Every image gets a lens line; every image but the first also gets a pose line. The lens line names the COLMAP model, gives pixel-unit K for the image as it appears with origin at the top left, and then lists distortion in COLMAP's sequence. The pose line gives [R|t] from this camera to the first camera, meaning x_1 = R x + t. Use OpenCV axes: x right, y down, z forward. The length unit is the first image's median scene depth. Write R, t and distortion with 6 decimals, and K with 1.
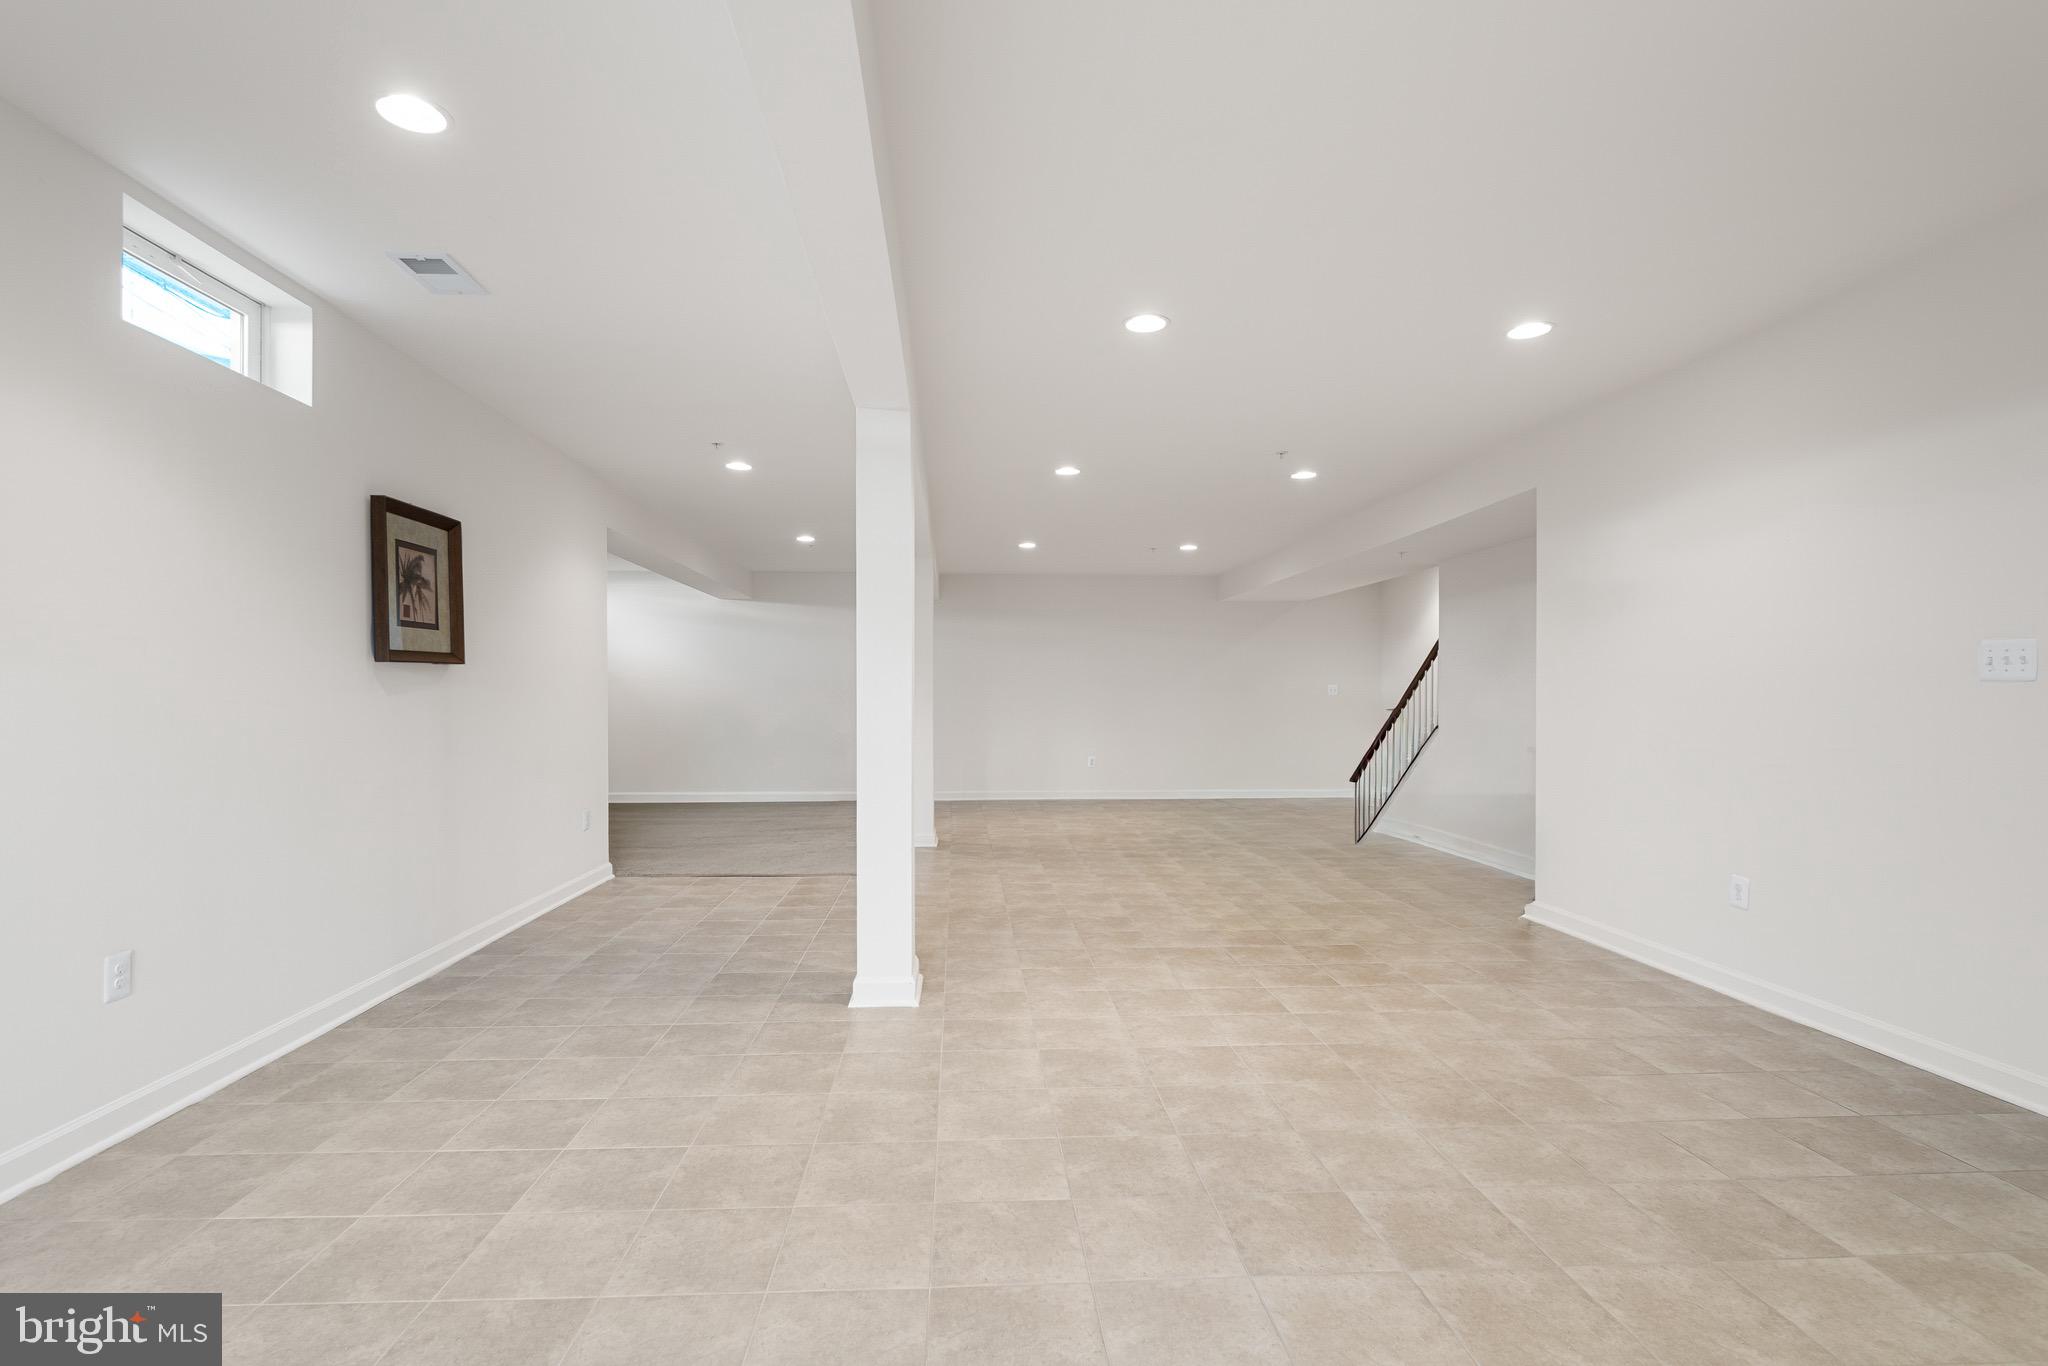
lens RADIAL K [[988.4, 0, 1021.3], [0, 988.4, 702.1], [0, 0, 1]] dist [-0.002981, -0.000324]
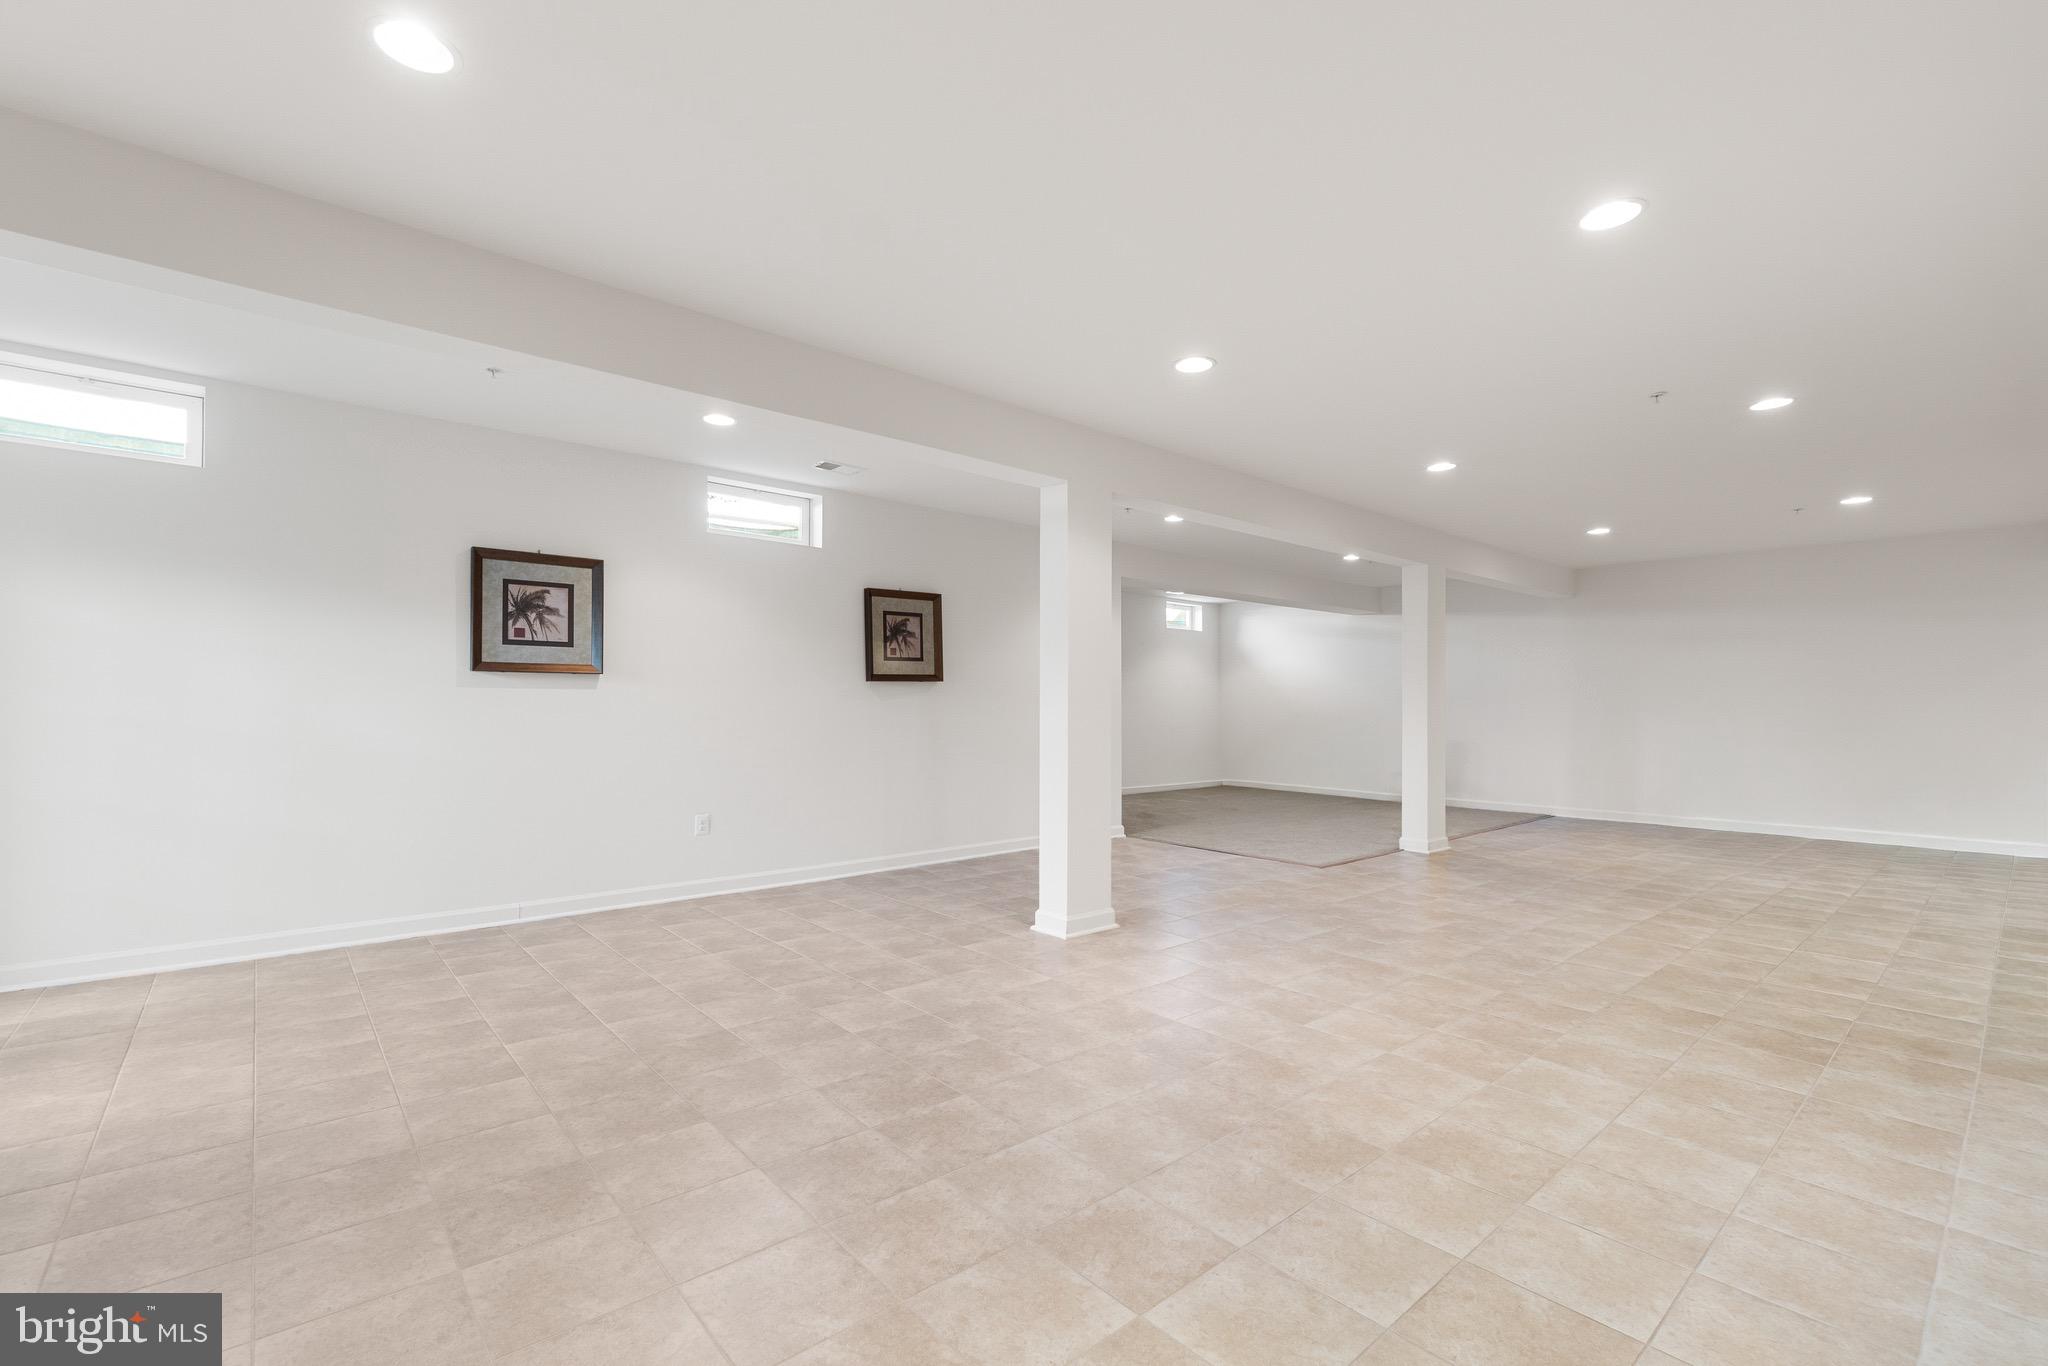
lens RADIAL K [[900.0, 0, 994.5], [0, 900.0, 700.4], [0, 0, 1]] dist [0.010836, 0.000221]
pose [[0.594780, -0.001084, -0.803888, 0.789634], [-0.008353, 0.999937, -0.007529, 0.003899], [0.803845, 0.011193, 0.594734, 0.217076]]
